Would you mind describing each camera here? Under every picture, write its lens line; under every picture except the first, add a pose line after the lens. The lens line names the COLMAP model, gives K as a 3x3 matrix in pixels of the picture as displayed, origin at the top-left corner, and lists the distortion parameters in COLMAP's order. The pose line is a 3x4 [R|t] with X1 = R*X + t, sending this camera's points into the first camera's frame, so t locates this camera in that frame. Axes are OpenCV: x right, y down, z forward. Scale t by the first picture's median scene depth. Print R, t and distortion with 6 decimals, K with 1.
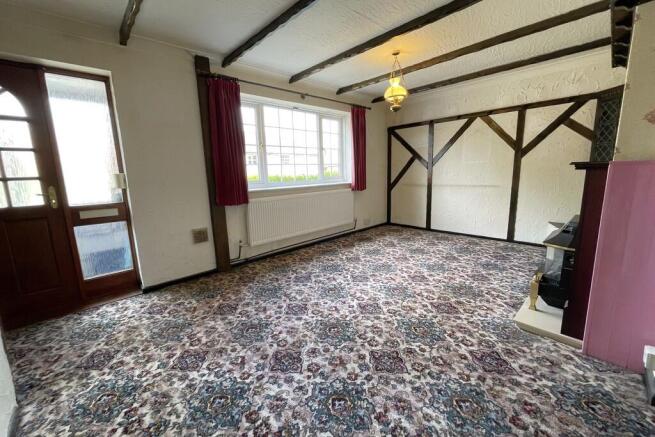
lens RADIAL K [[268.2, 0, 330.6], [0, 268.2, 215.5], [0, 0, 1]] dist [-0.001348, -0.000007]
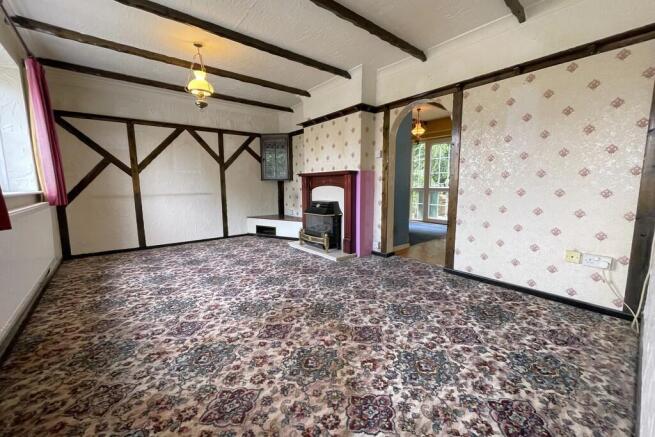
lens RADIAL K [[266.6, 0, 327.5], [0, 266.6, 218.5], [0, 0, 1]] dist [-0.000315, 0.000138]
pose [[0.068824, -0.097395, 0.992863, -1.077890], [0.174153, 0.981115, 0.084170, -0.024612], [-0.982310, 0.167118, 0.084486, 0.899148]]
